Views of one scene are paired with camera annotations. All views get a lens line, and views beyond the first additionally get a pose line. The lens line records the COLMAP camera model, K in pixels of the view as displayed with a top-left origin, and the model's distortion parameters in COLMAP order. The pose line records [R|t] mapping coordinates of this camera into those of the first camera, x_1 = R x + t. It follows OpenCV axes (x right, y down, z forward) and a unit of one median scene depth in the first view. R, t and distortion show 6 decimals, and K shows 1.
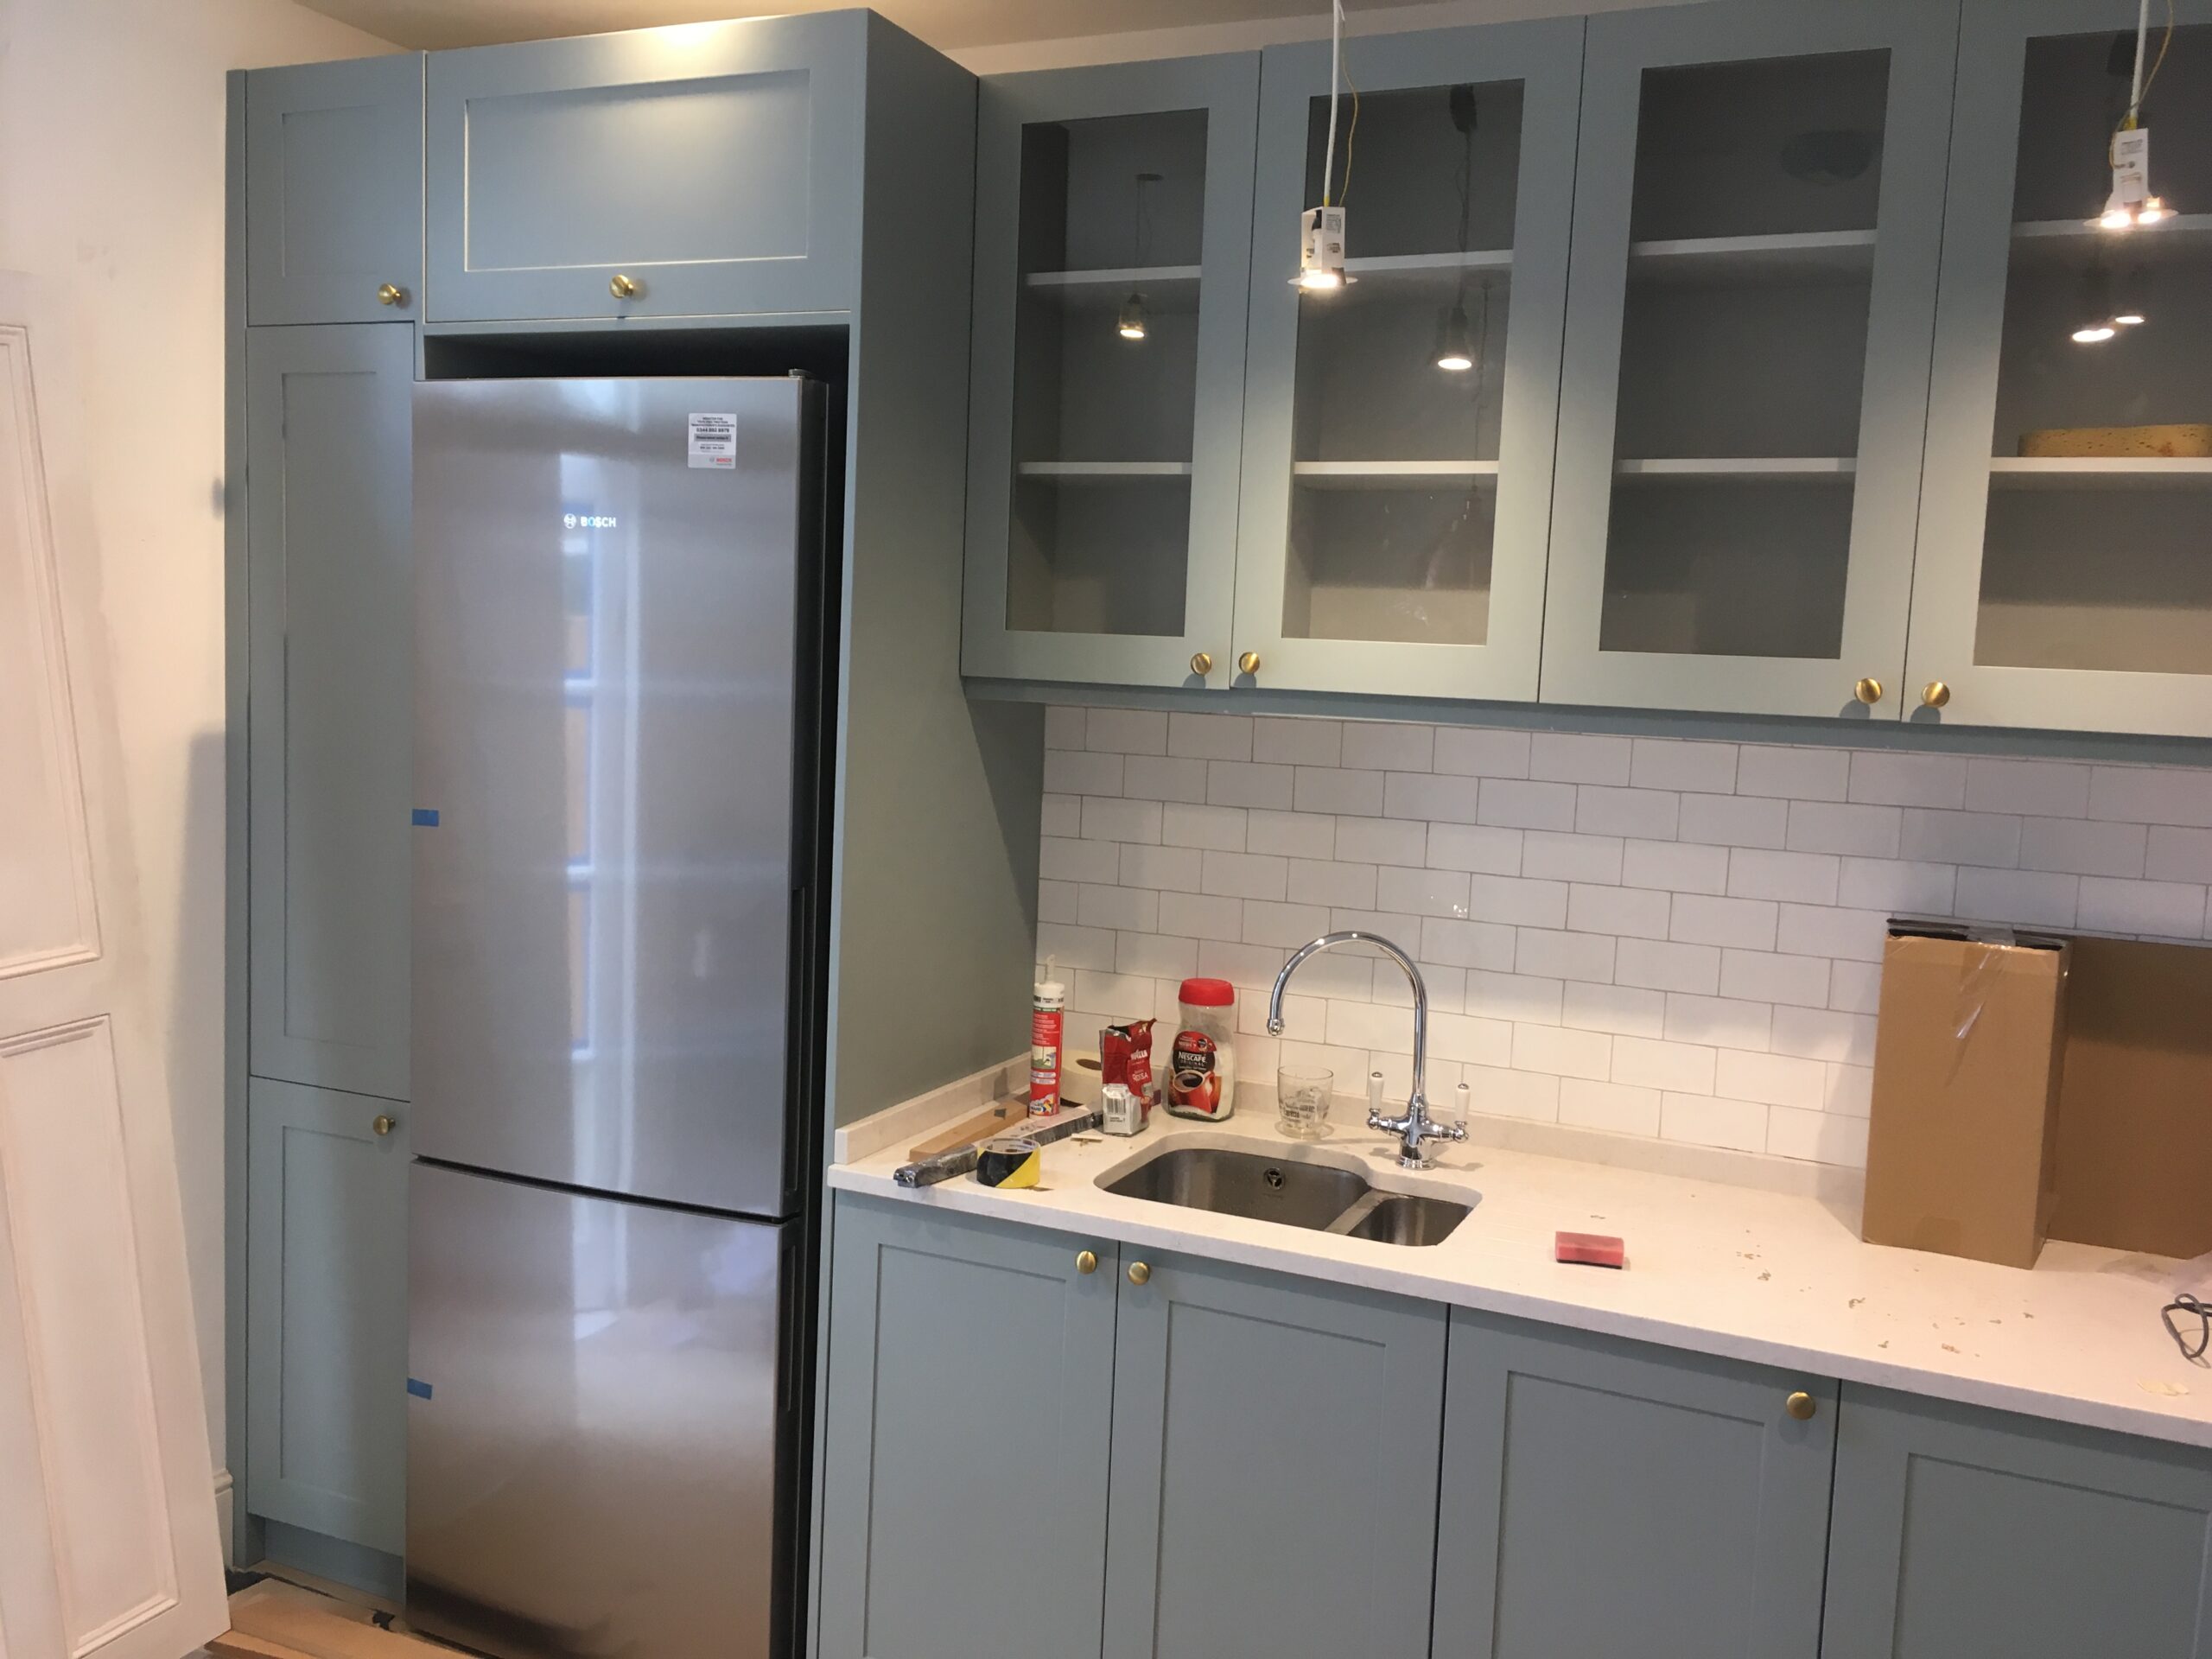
lens RADIAL K [[2128.0, 0, 1106.0], [0, 2128.0, 829.5], [0, 0, 1]] dist [0.135508, -0.341246]
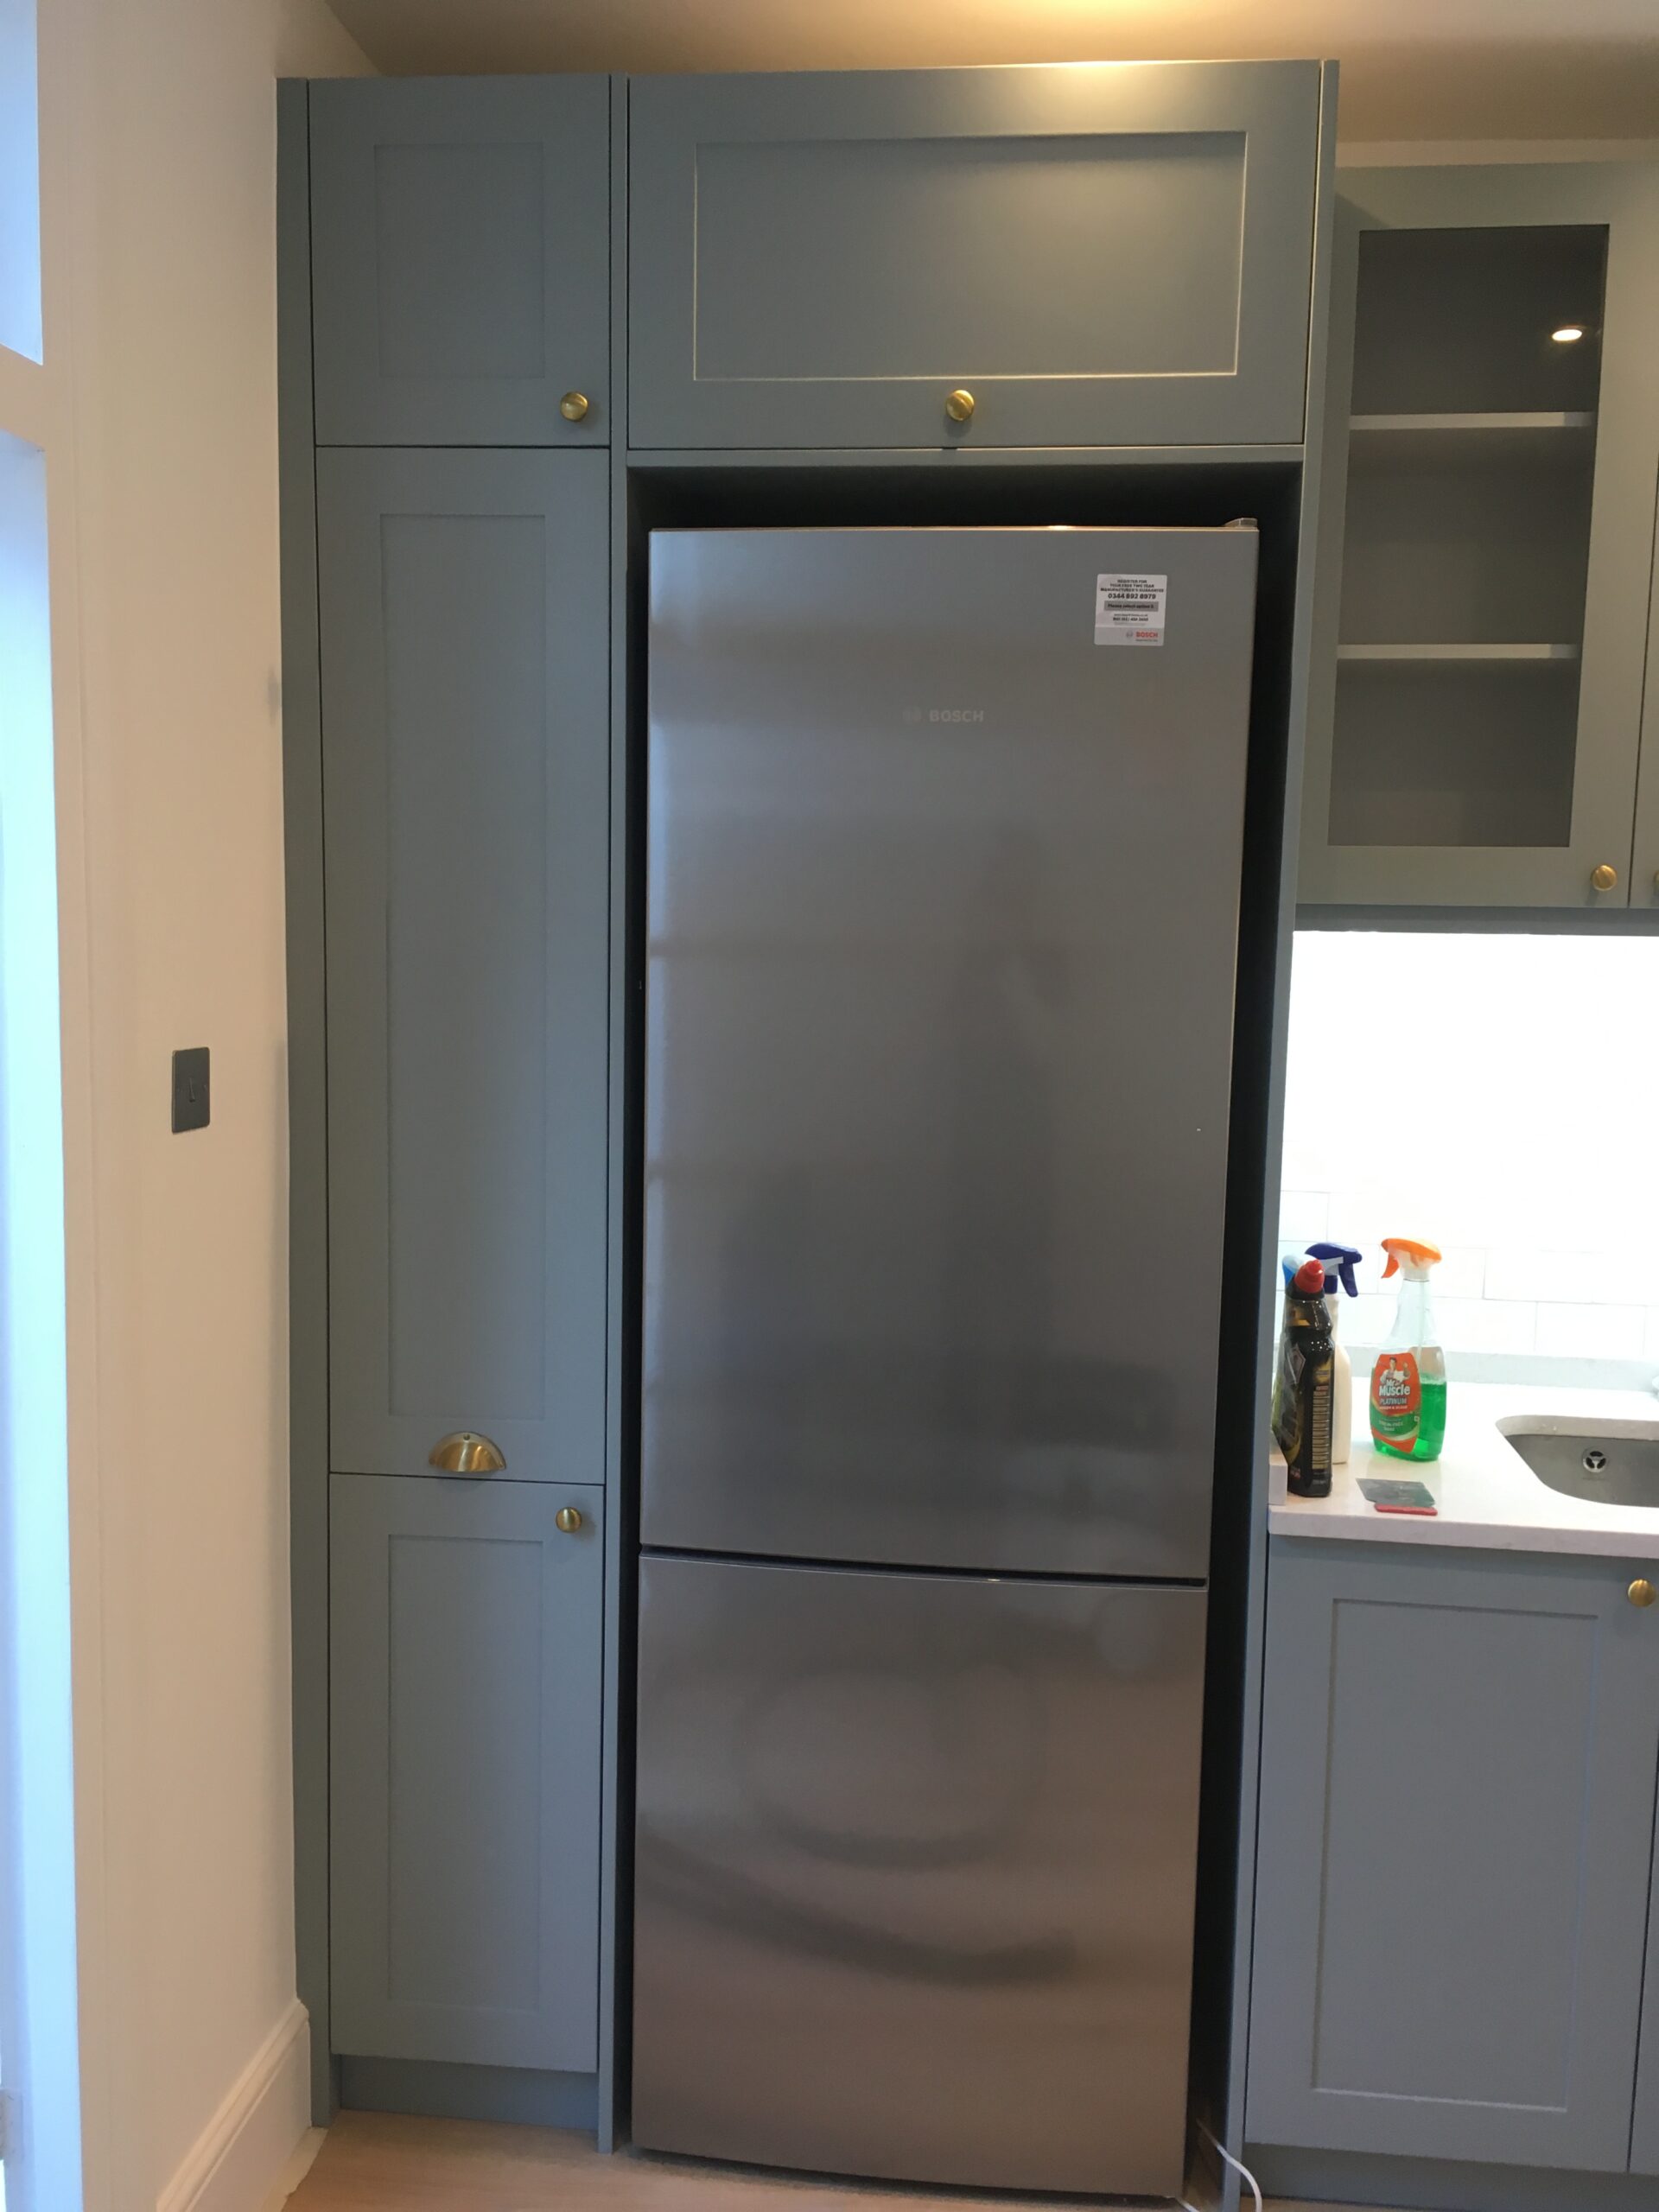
lens RADIAL K [[2128.0, 0, 829.5], [0, 2128.0, 1106.0], [0, 0, 1]] dist [0.135508, -0.341246]
pose [[0.939876, -0.067127, 0.334853, -0.547387], [0.054373, 0.997398, 0.047332, -0.043152], [-0.337159, -0.026280, 0.941081, 0.290644]]
